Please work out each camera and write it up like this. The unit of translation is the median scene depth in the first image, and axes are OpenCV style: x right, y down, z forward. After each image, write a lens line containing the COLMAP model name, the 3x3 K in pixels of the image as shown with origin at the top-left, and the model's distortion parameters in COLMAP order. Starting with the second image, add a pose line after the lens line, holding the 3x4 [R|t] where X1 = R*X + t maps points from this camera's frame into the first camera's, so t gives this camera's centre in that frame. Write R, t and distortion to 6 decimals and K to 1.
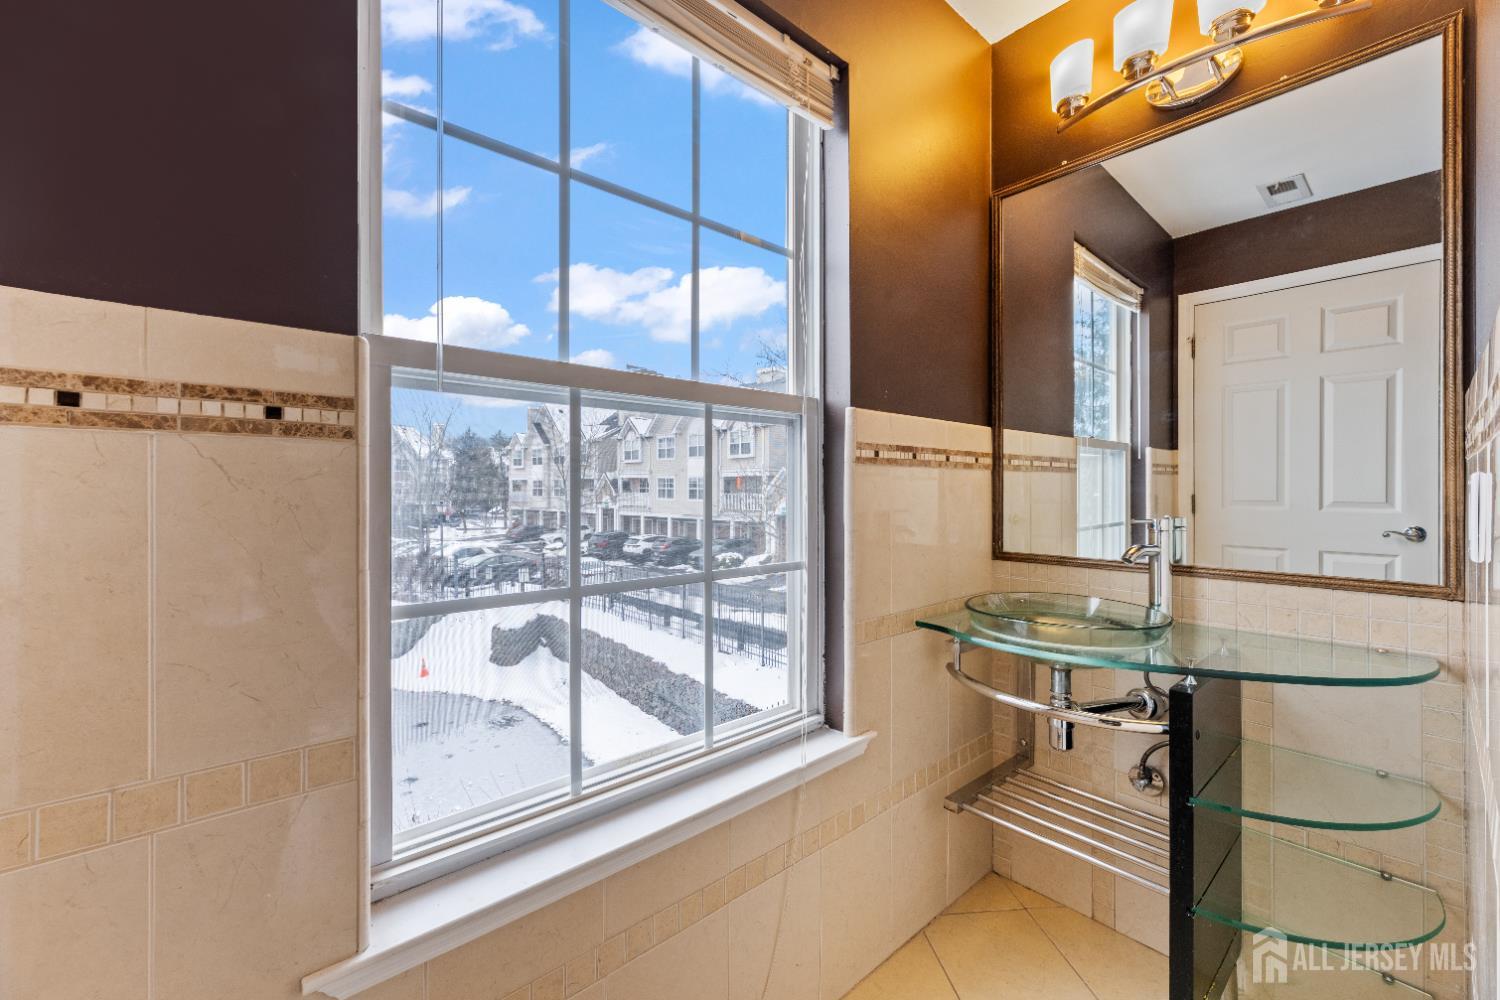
lens RADIAL K [[598.4, 0, 748.6], [0, 598.4, 488.6], [0, 0, 1]] dist [0.000206, 0.000388]
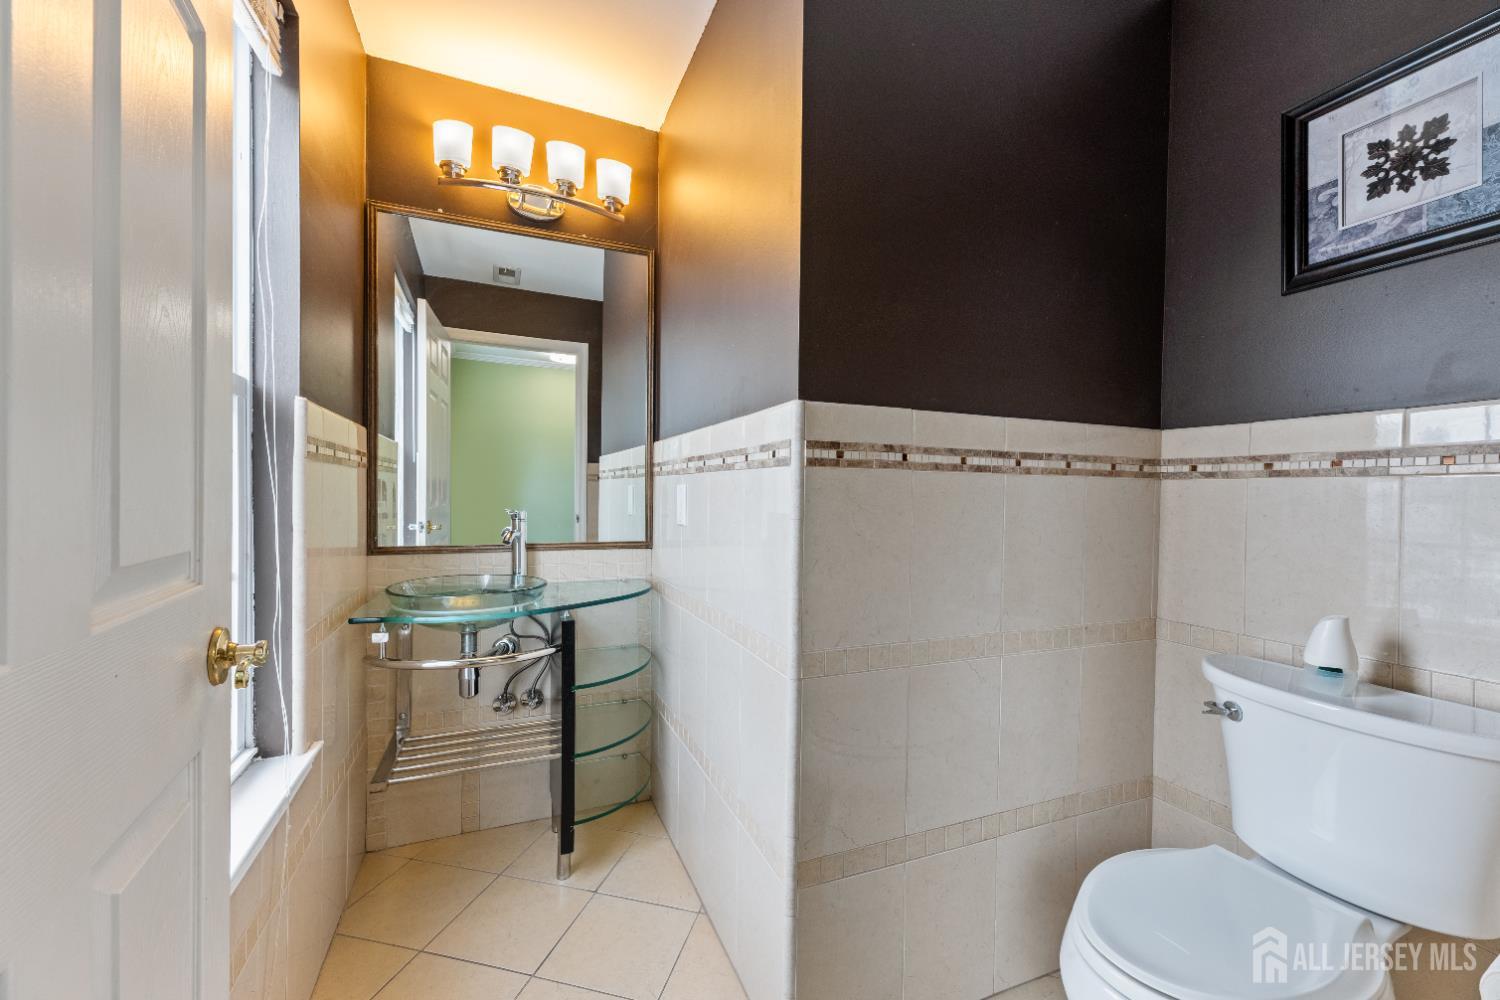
lens RADIAL K [[598.8, 0, 750.0], [0, 598.8, 500.0], [0, 0, 1]] dist [0.002521, 0.000227]
pose [[0.314695, -0.001880, 0.949191, -0.458997], [-0.014157, 0.999878, 0.006674, 0.007131], [-0.949087, -0.015538, 0.314630, 0.051359]]
